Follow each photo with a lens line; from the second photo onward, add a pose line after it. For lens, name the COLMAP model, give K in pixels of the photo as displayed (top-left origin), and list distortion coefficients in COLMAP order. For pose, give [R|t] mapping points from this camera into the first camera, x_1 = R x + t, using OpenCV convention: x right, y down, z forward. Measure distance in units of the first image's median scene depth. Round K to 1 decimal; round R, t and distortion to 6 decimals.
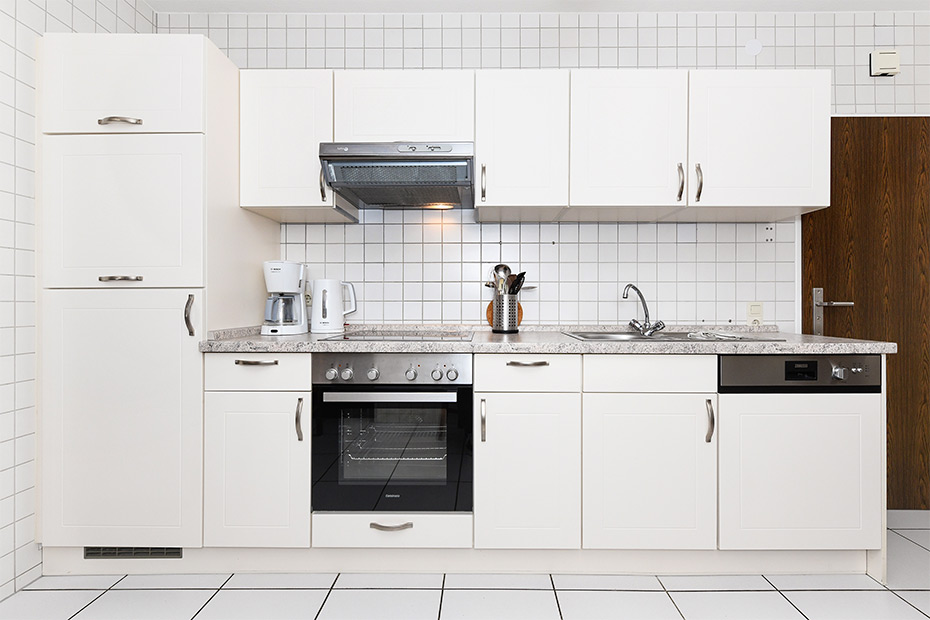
lens RADIAL K [[388.3, 0, 463.5], [0, 388.3, 304.3], [0, 0, 1]] dist [0.001934, 0.000367]
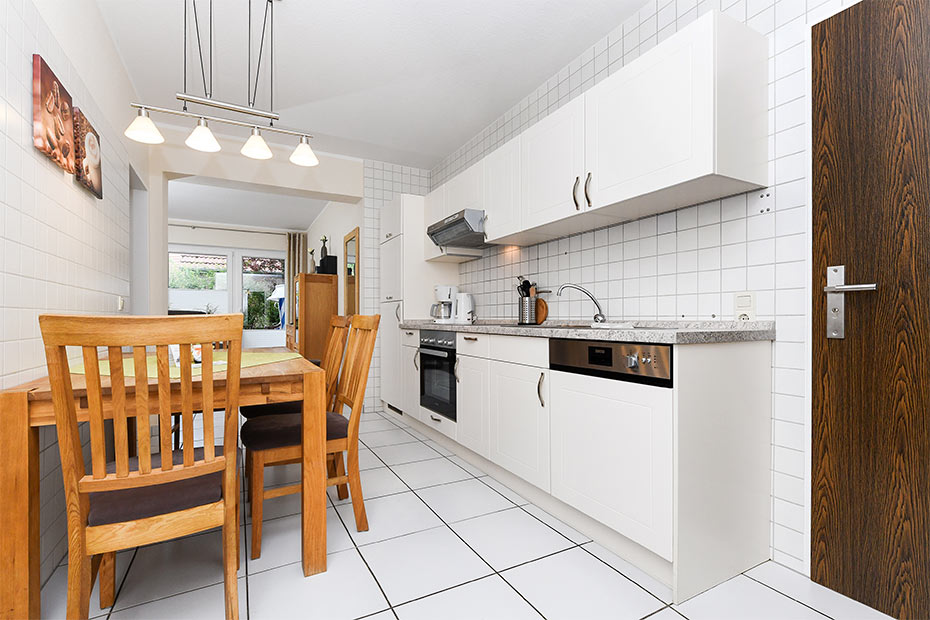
lens RADIAL K [[399.1, 0, 449.2], [0, 399.1, 320.0], [0, 0, 1]] dist [-0.001214, -0.000253]
pose [[0.478276, 0.003033, -0.878204, 1.488989], [0.001058, 0.999991, 0.004029, 0.059814], [0.878209, -0.002856, 0.478269, 0.094572]]
